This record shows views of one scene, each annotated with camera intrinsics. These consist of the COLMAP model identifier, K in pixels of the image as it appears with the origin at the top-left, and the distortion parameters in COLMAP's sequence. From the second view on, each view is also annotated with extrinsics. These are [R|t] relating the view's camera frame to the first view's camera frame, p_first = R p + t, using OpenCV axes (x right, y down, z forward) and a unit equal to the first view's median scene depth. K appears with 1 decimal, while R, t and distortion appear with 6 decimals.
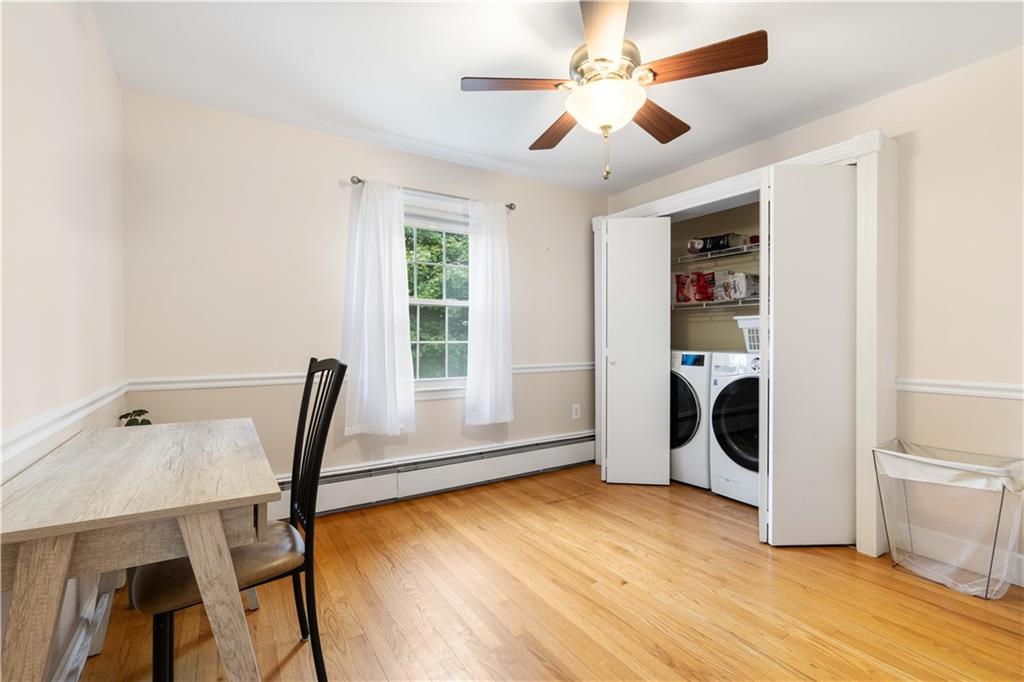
lens RADIAL K [[462.9, 0, 508.7], [0, 462.9, 340.0], [0, 0, 1]] dist [-0.002516, -0.000178]
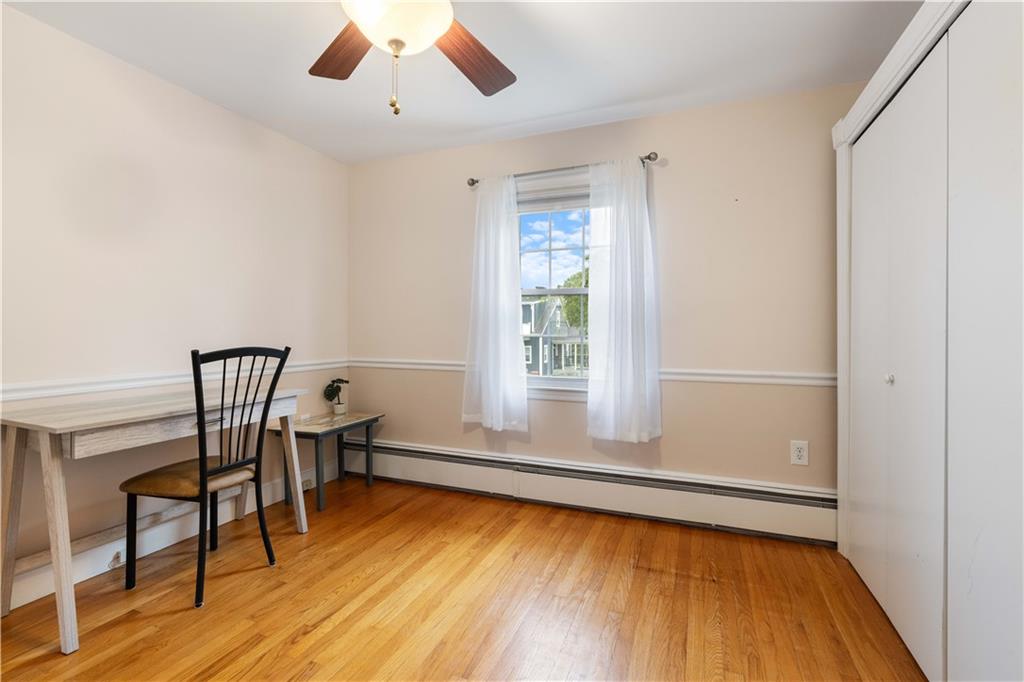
lens RADIAL K [[456.2, 0, 513.0], [0, 456.2, 329.5], [0, 0, 1]] dist [-0.000385, 0.000166]
pose [[0.583918, -0.001402, -0.811812, 0.529704], [-0.005629, 0.999967, -0.005775, -0.002621], [0.811793, 0.007942, 0.583891, 0.432758]]
